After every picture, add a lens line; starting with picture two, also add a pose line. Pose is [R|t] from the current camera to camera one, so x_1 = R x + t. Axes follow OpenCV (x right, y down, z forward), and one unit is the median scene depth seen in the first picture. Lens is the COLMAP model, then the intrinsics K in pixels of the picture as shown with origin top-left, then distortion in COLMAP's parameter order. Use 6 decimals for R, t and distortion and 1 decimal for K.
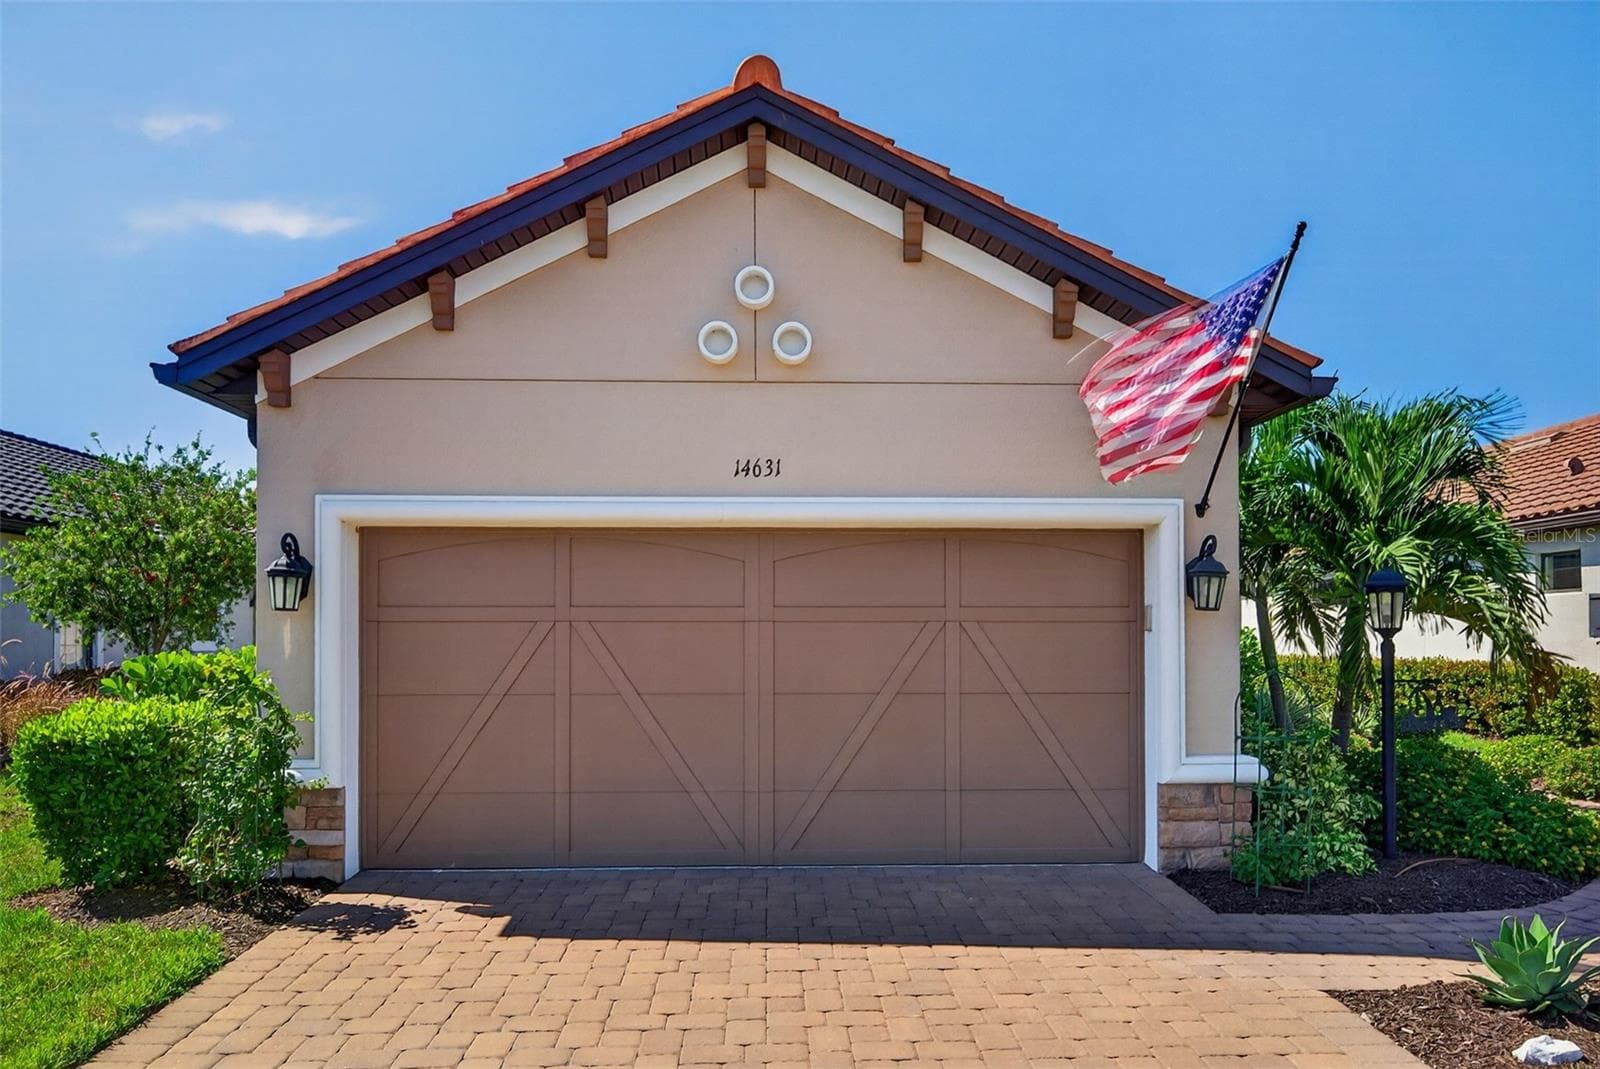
lens RADIAL K [[1097.7, 0, 804.2], [0, 1097.7, 627.7], [0, 0, 1]] dist [0.007861, -0.005801]
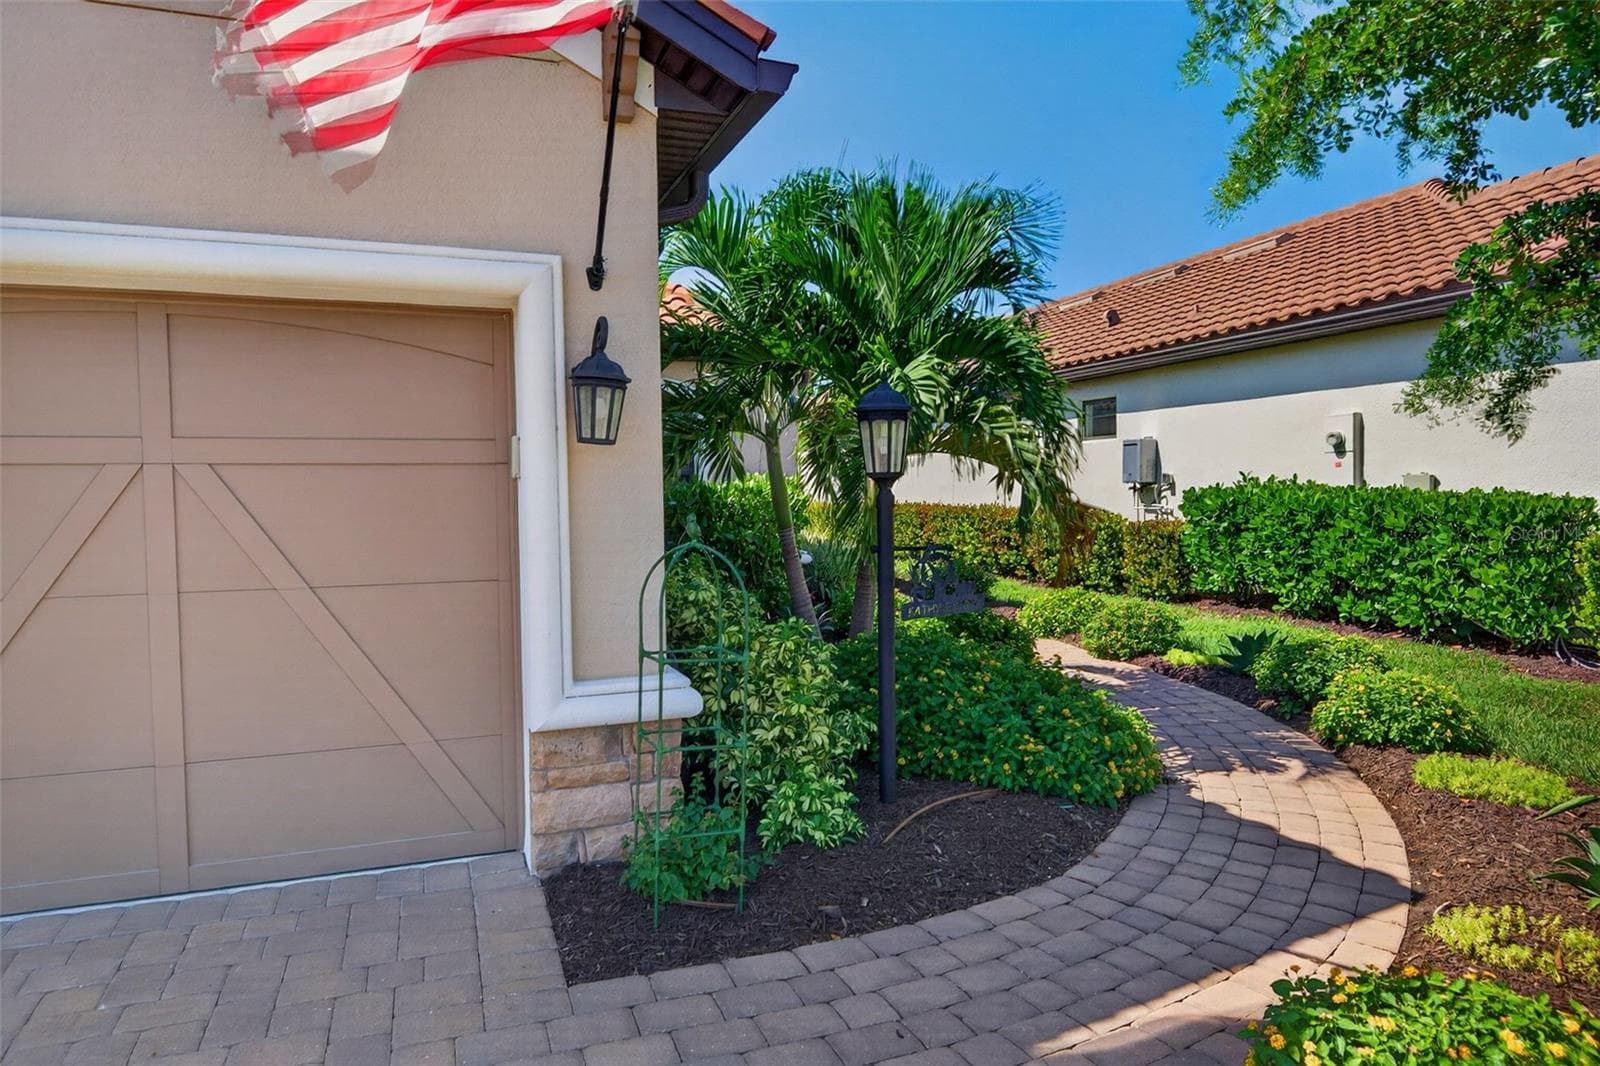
lens RADIAL K [[1018.1, 0, 800.0], [0, 1018.1, 533.0], [0, 0, 1]] dist [0.035687, -0.001089]
pose [[0.949504, -0.021283, 0.313033, 0.283154], [0.004053, 0.998445, 0.055592, 0.002131], [-0.313730, -0.051516, 0.948114, 0.413834]]
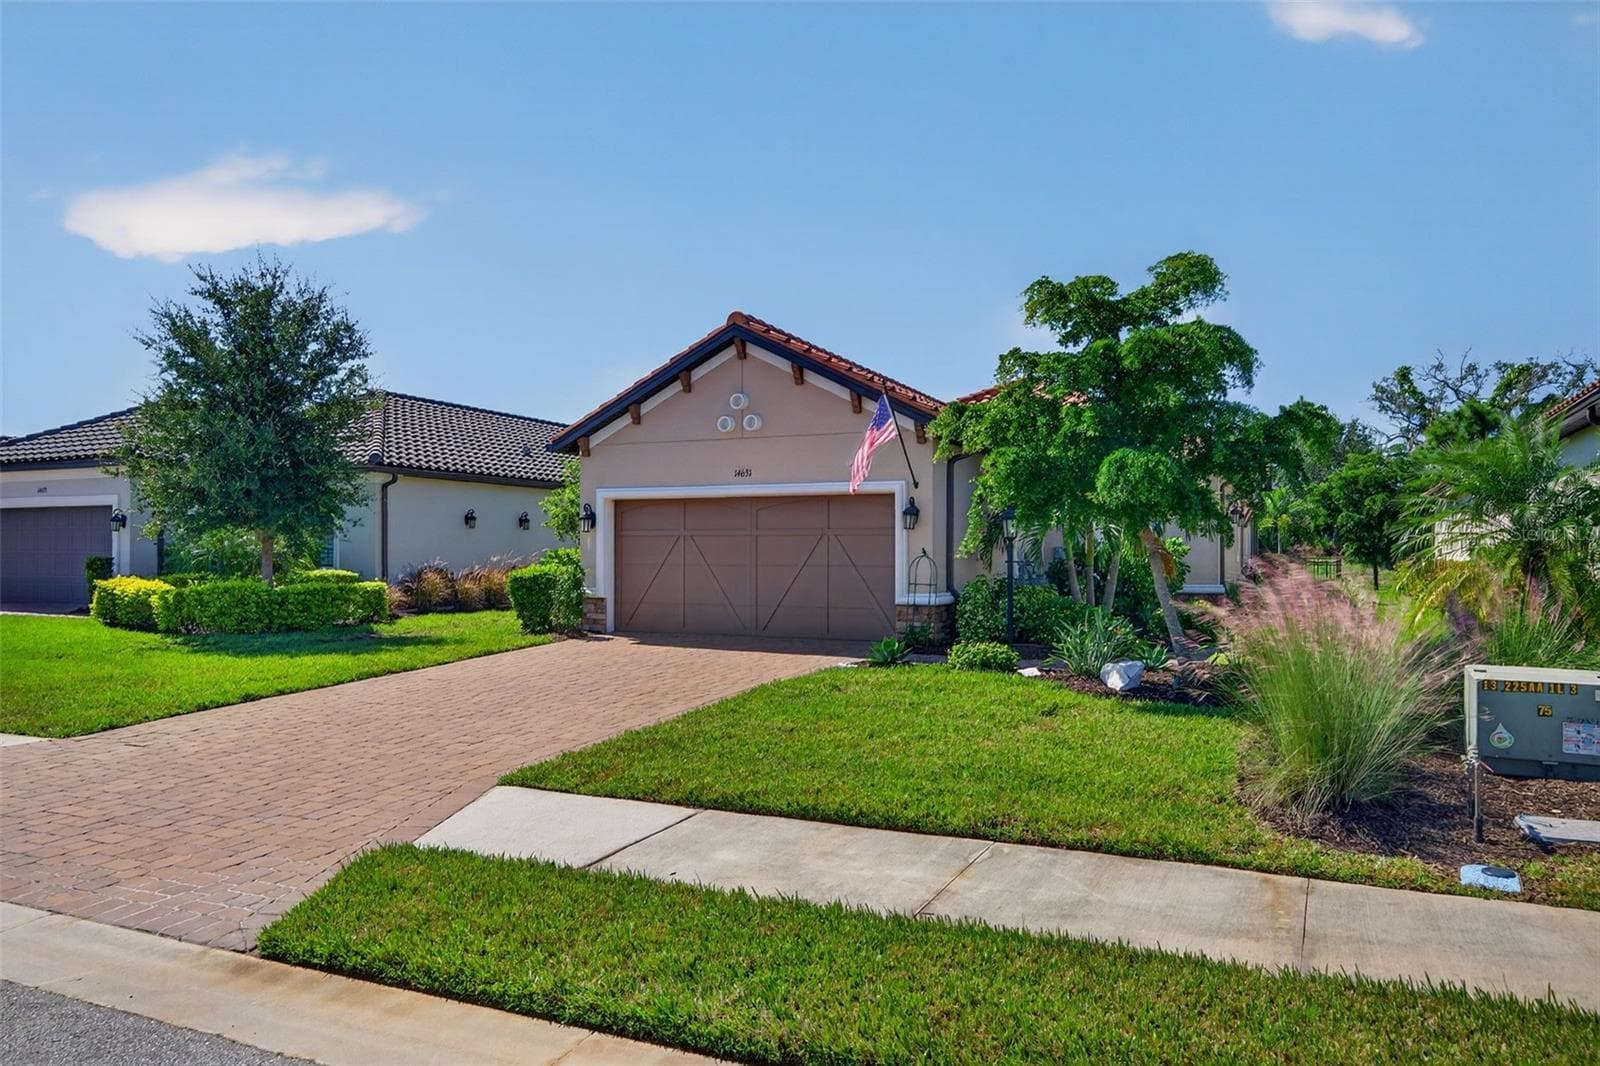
lens RADIAL K [[1064.5, 0, 791.5], [0, 1064.5, 552.3], [0, 0, 1]] dist [-0.001774, -0.000024]
pose [[0.894268, 0.002768, -0.447523, 1.095706], [0.001860, 0.999949, 0.009902, 0.009458], [0.447528, -0.009688, 0.894218, -1.066759]]
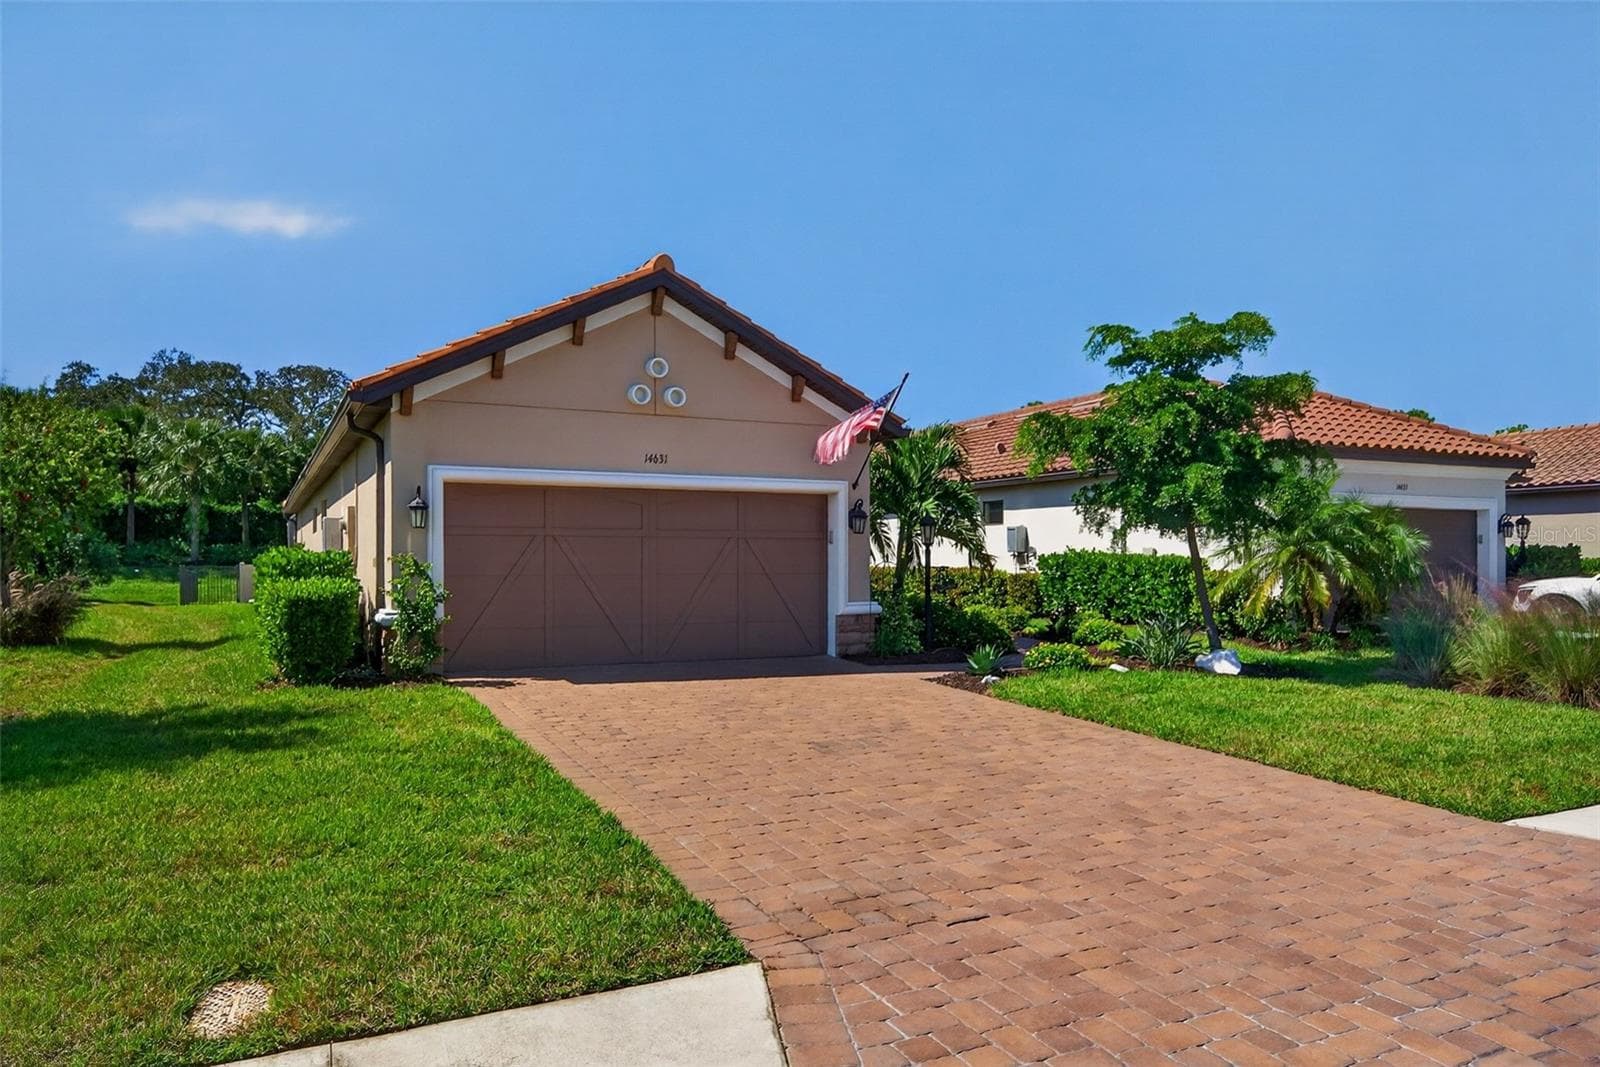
lens RADIAL K [[1084.3, 0, 791.1], [0, 1084.3, 579.1], [0, 0, 1]] dist [-0.000067, -0.000567]
pose [[0.912467, -0.005733, 0.409111, -0.599879], [-0.005347, 0.999649, 0.025935, 0.018299], [-0.409116, -0.025853, 0.912116, -0.853308]]
